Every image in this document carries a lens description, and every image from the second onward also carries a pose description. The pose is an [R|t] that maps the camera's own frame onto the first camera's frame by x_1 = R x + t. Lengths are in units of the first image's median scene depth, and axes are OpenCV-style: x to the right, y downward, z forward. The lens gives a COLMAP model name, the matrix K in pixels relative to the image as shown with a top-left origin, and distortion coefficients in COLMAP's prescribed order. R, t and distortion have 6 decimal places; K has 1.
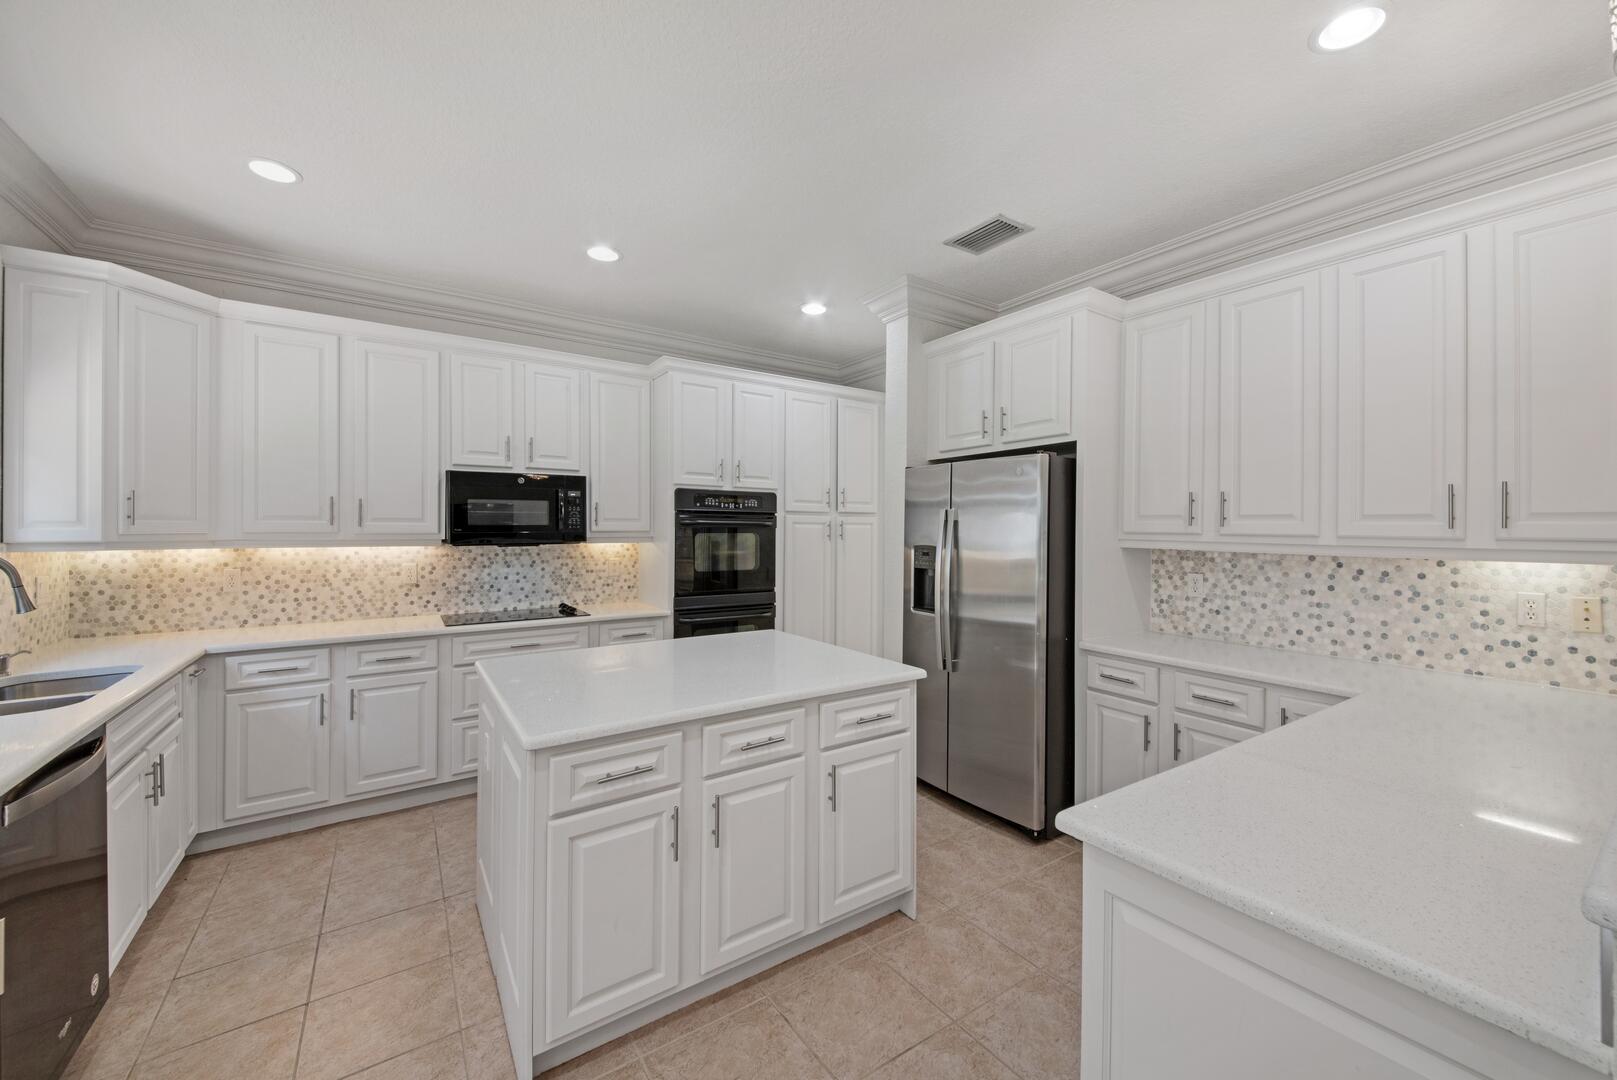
lens RADIAL K [[647.0, 0, 846.6], [0, 647.0, 518.4], [0, 0, 1]] dist [0.003885, -0.004402]
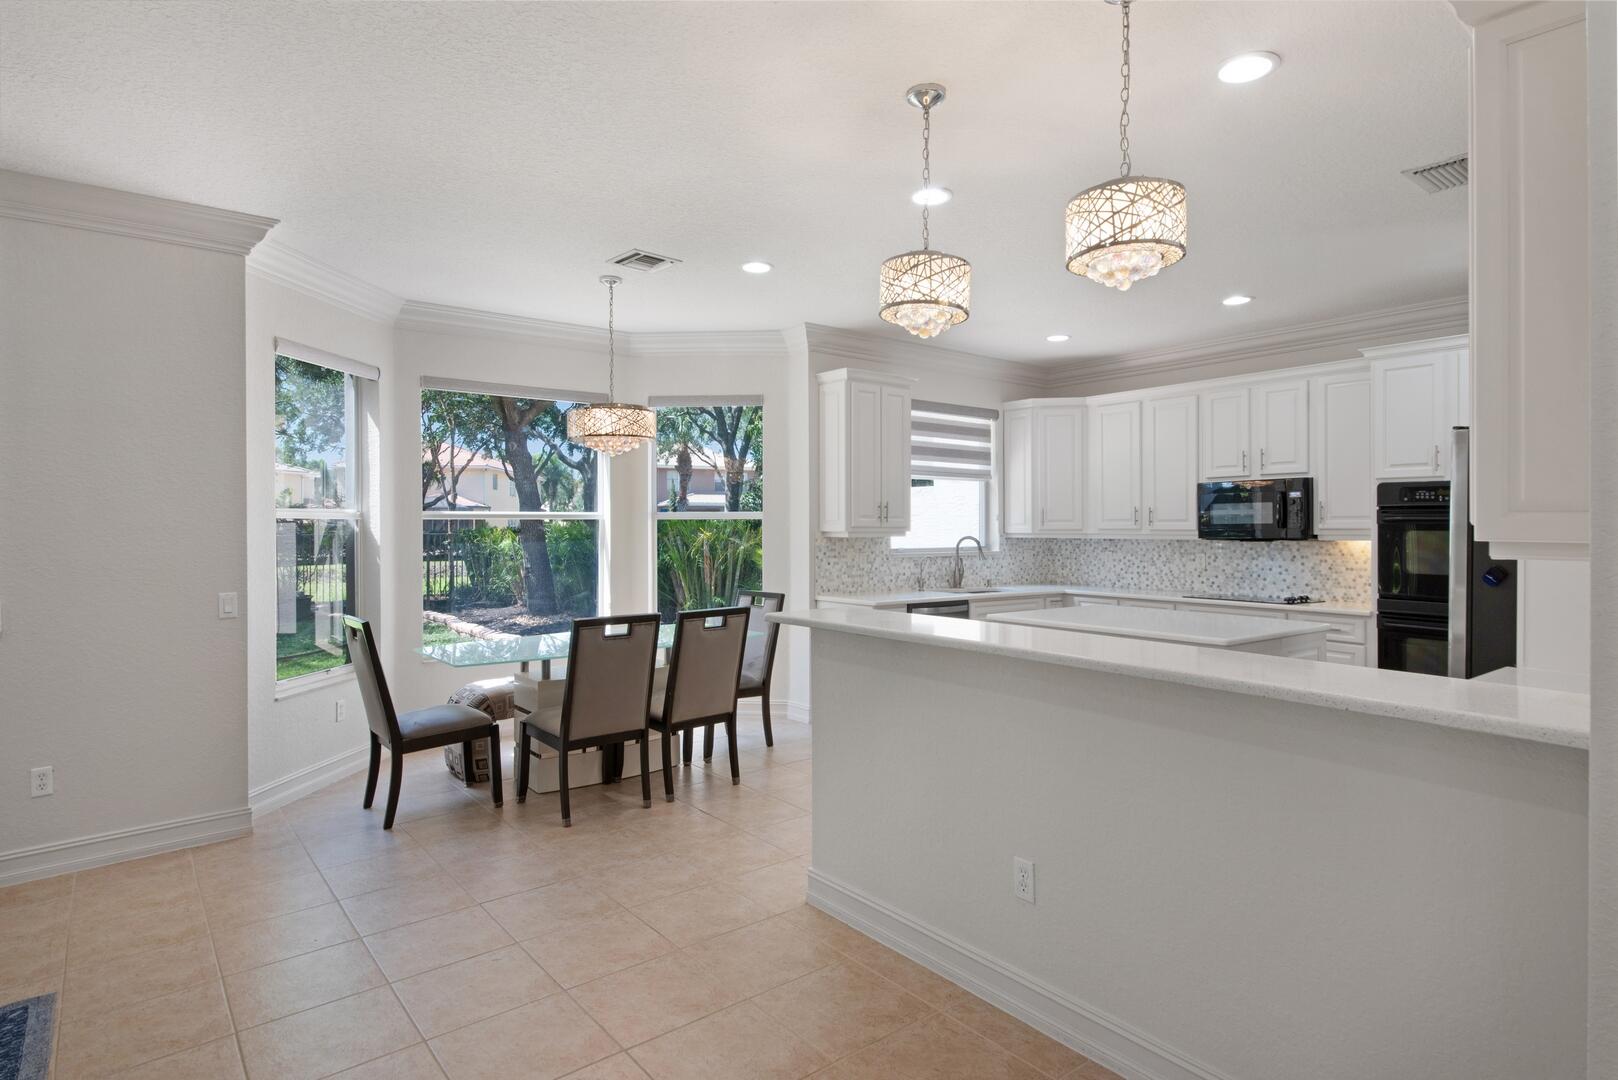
lens RADIAL K [[872.7, 0, 803.3], [0, 872.7, 529.0], [0, 0, 1]] dist [0.001014, 0.001945]
pose [[0.066312, -0.001223, -0.997798, 1.170312], [0.008556, 0.999963, -0.000657, 0.017137], [0.997762, -0.008493, 0.066320, 0.084615]]
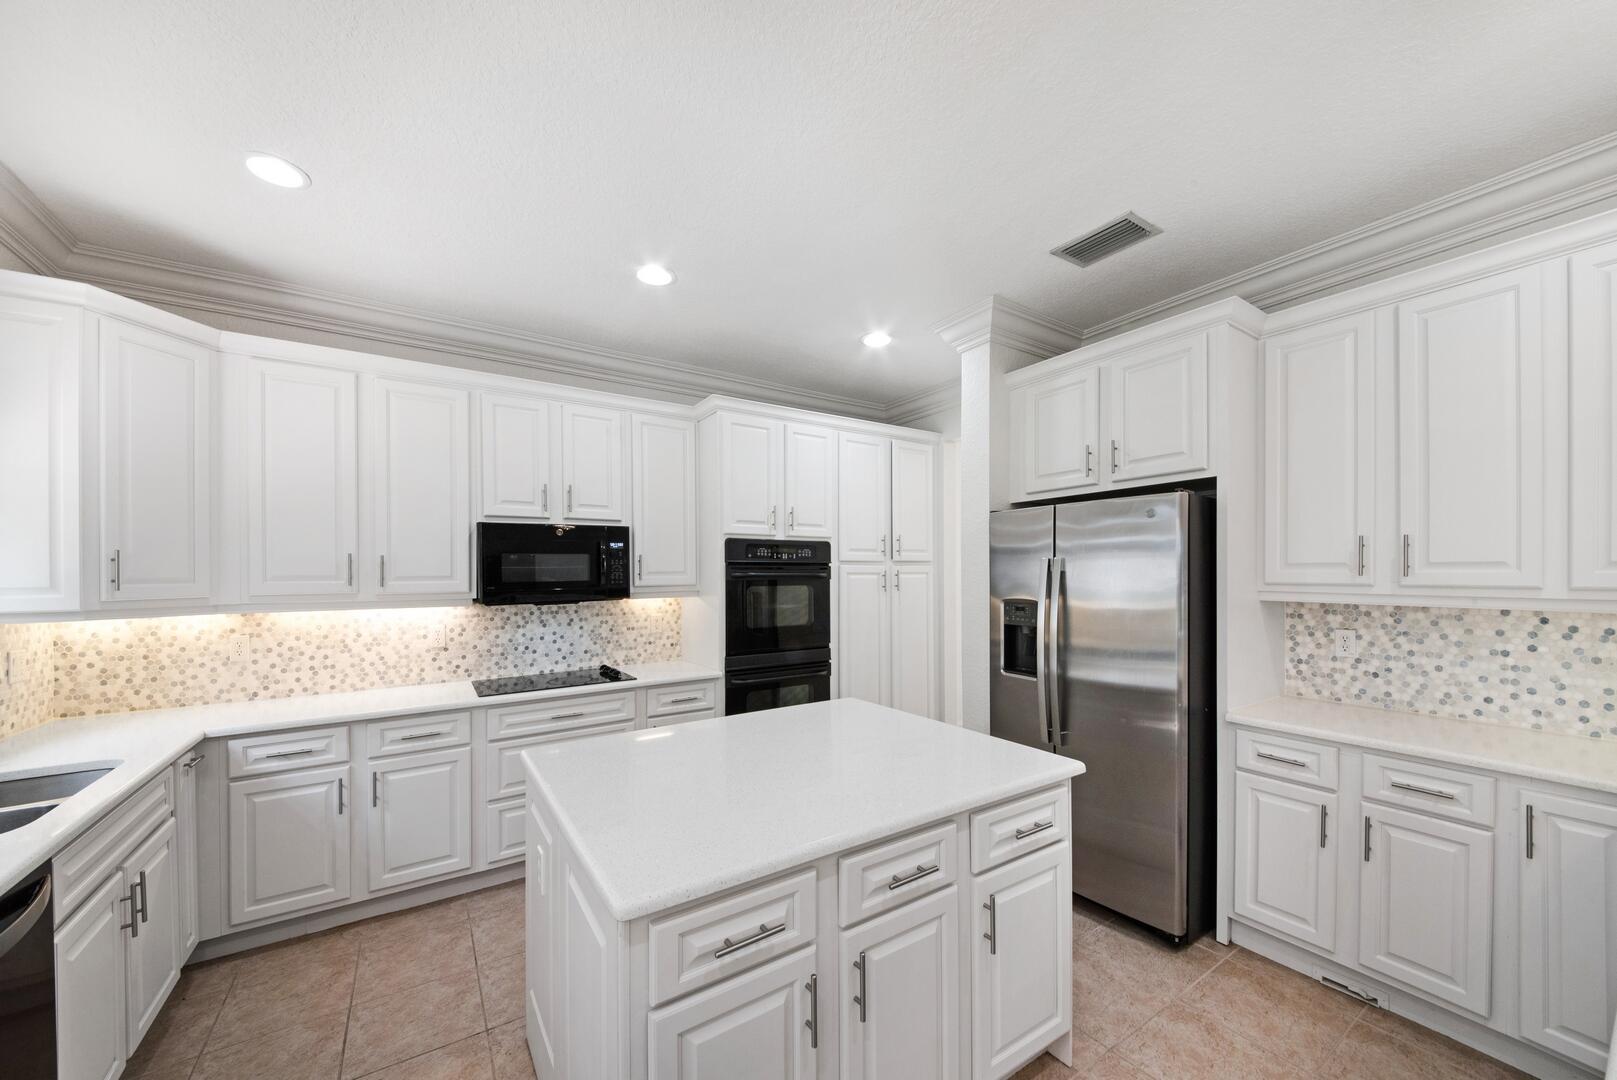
lens RADIAL K [[618.7, 0, 846.9], [0, 618.7, 563.4], [0, 0, 1]] dist [-0.007843, -0.002091]
pose [[0.999937, -0.011119, -0.001447, -0.114677], [0.011117, 0.999938, -0.001086, -0.009565], [0.001459, 0.001070, 0.999998, 0.160152]]
